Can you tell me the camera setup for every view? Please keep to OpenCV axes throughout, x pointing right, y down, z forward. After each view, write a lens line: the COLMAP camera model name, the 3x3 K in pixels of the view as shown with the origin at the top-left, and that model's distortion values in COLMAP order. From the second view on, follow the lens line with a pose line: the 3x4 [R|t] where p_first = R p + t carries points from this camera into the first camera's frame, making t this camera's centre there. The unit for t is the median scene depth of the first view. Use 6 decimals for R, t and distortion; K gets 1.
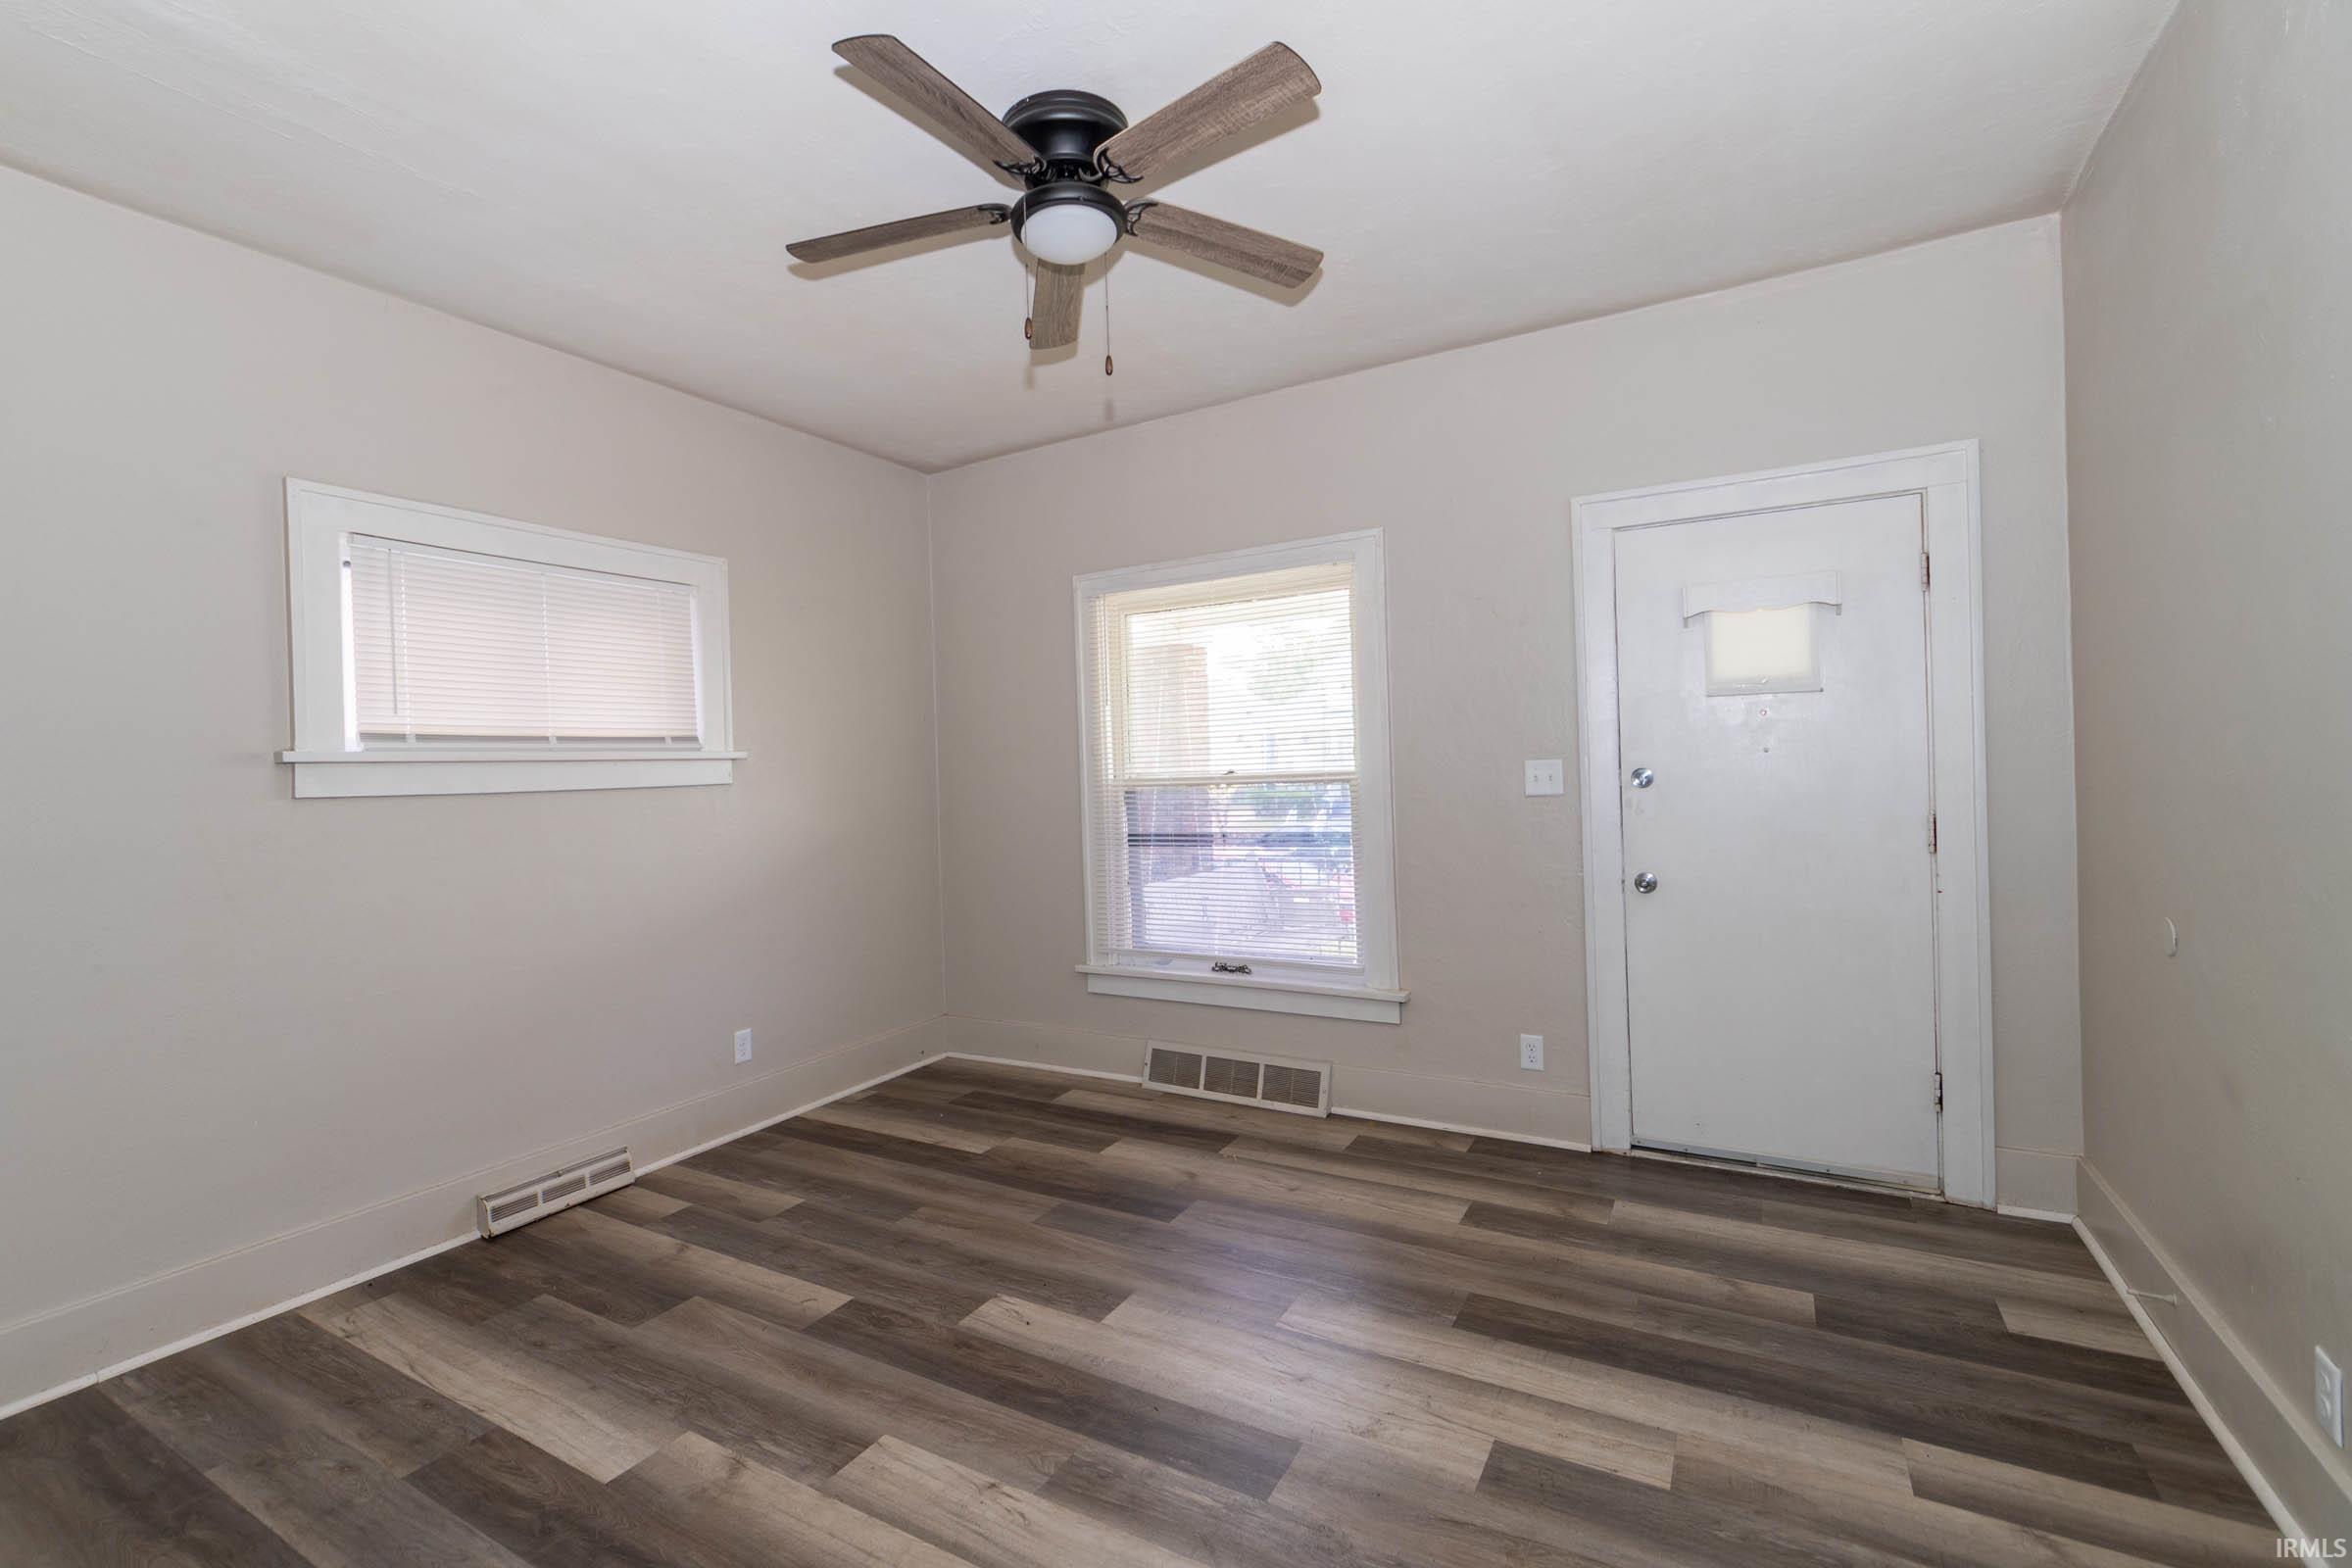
lens RADIAL K [[999.5, 0, 1162.5], [0, 999.5, 773.9], [0, 0, 1]] dist [0.000361, 0.000121]
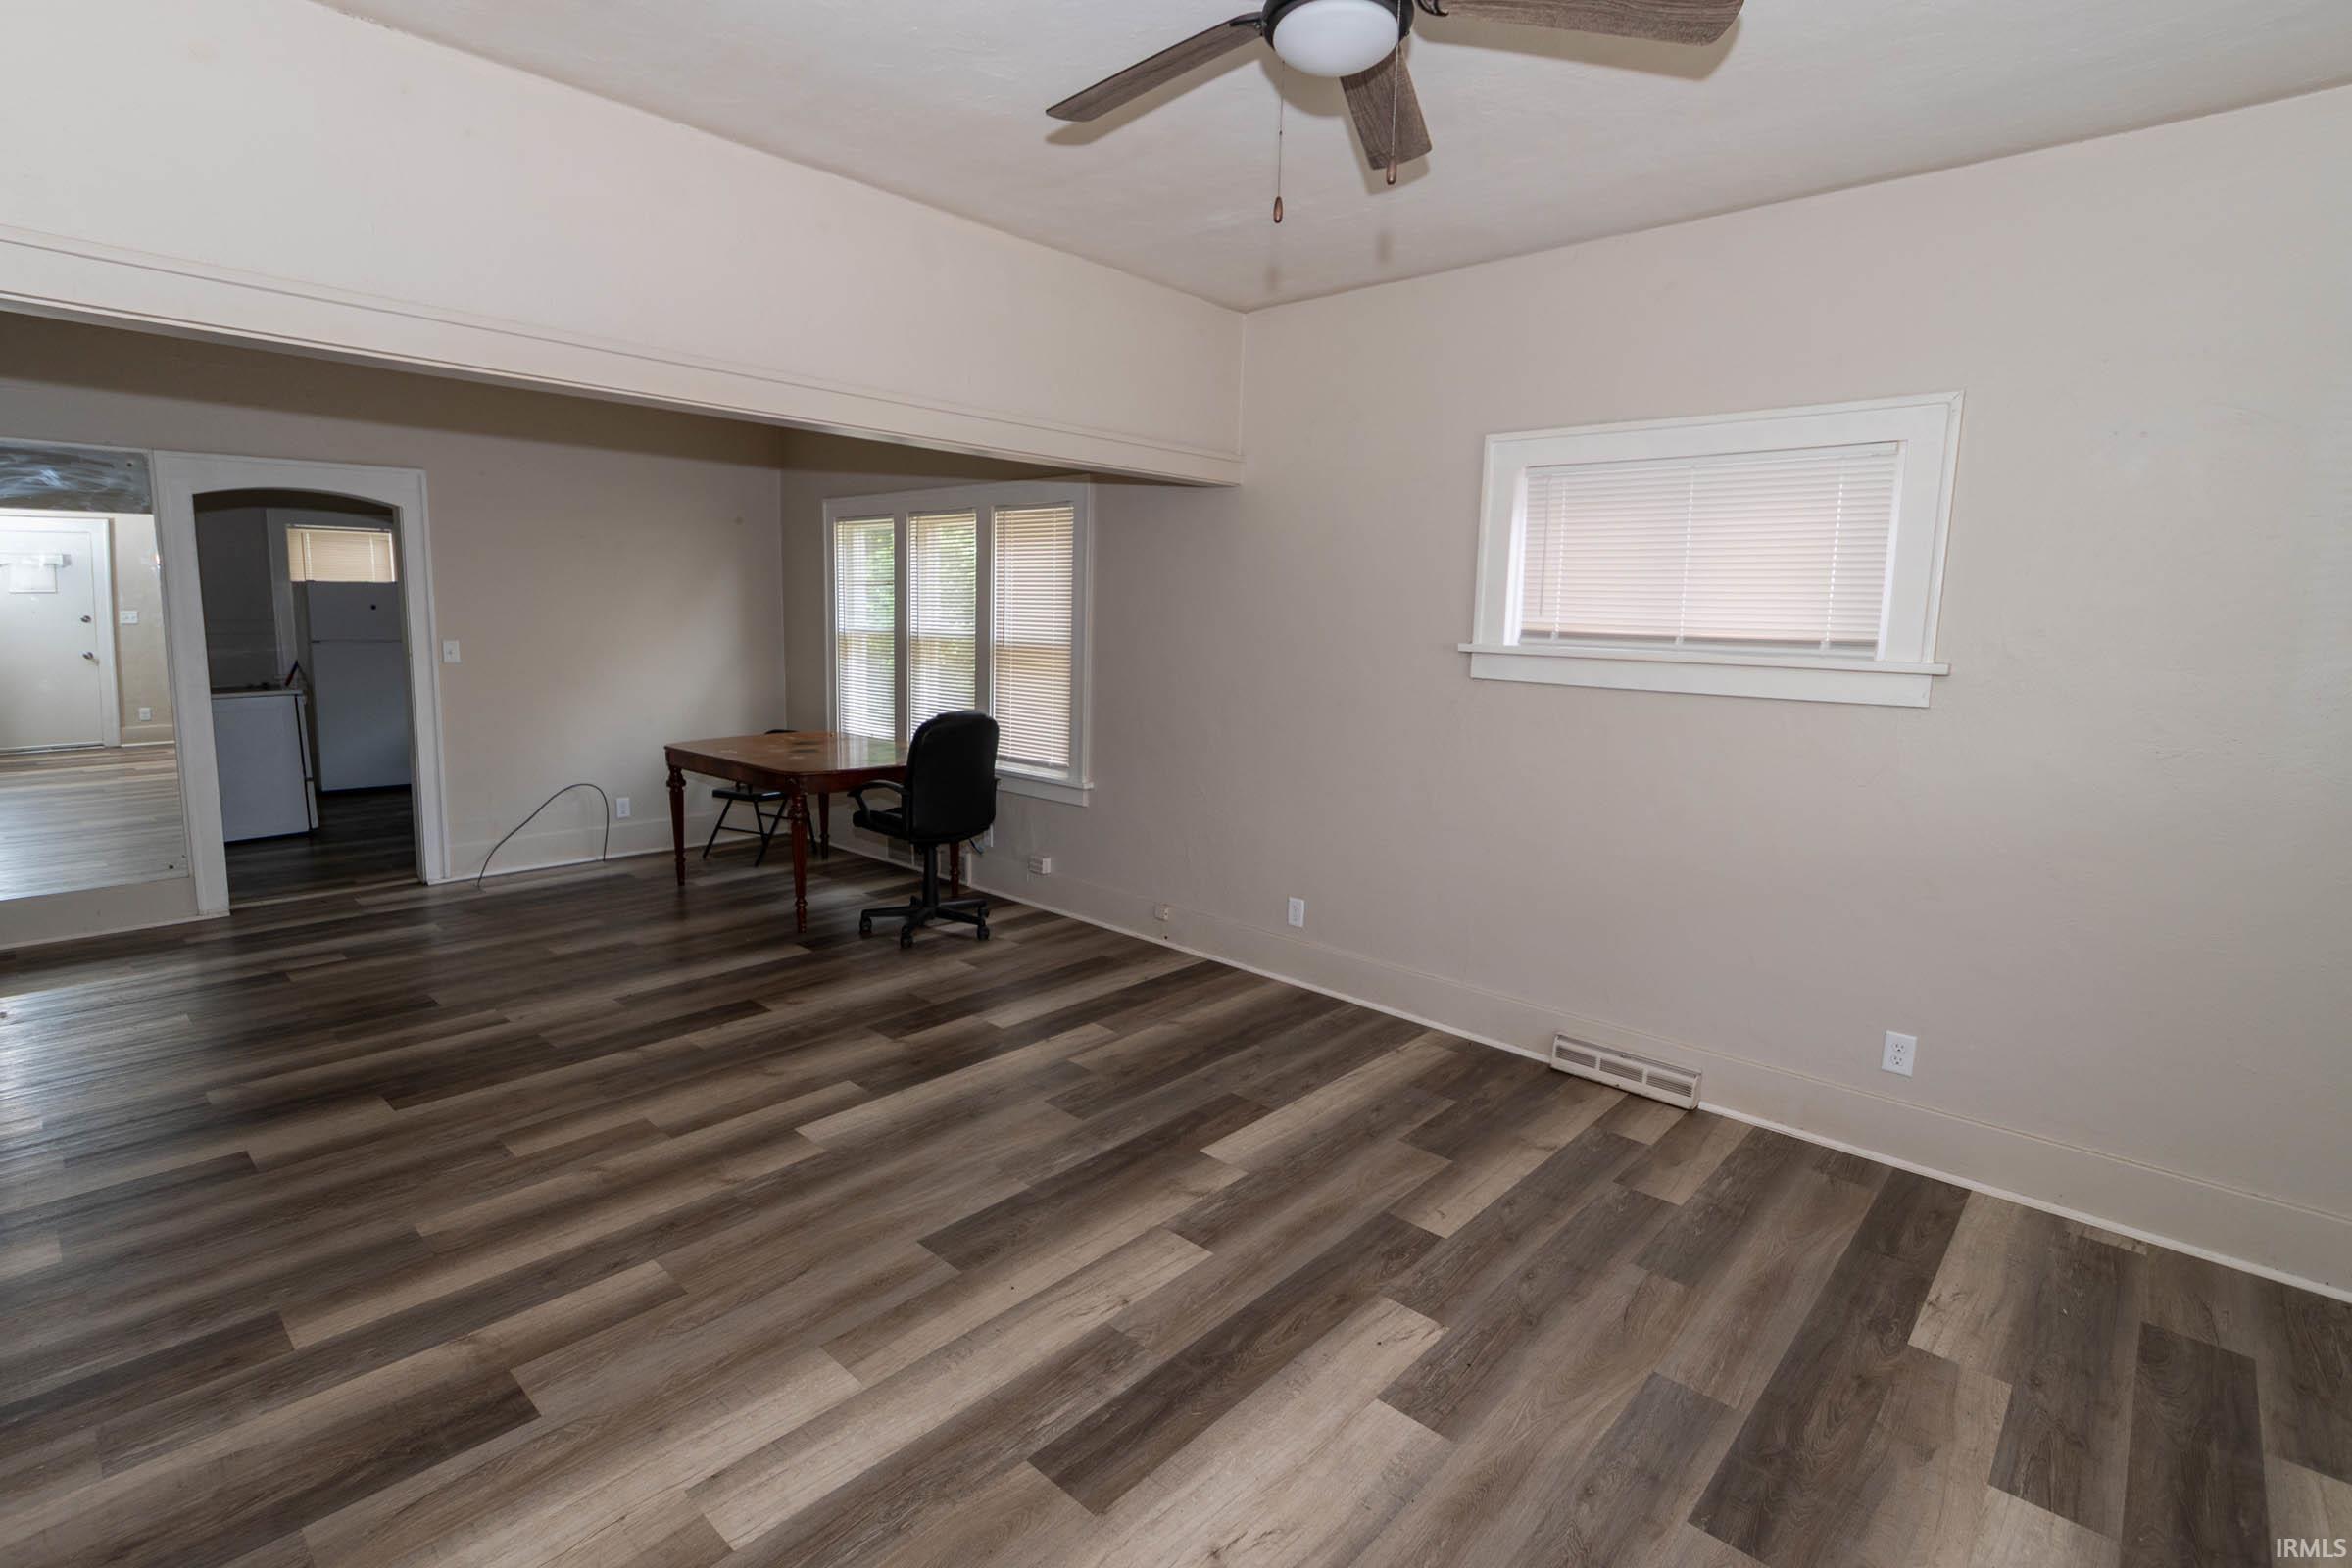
lens RADIAL K [[1134.7, 0, 1156.9], [0, 1134.7, 766.0], [0, 0, 1]] dist [0.000912, -0.006300]
pose [[-0.222150, 0.159352, -0.961902, 0.678262], [-0.024856, 0.985308, 0.168970, -0.100345], [0.974696, 0.061446, -0.214926, 0.850687]]
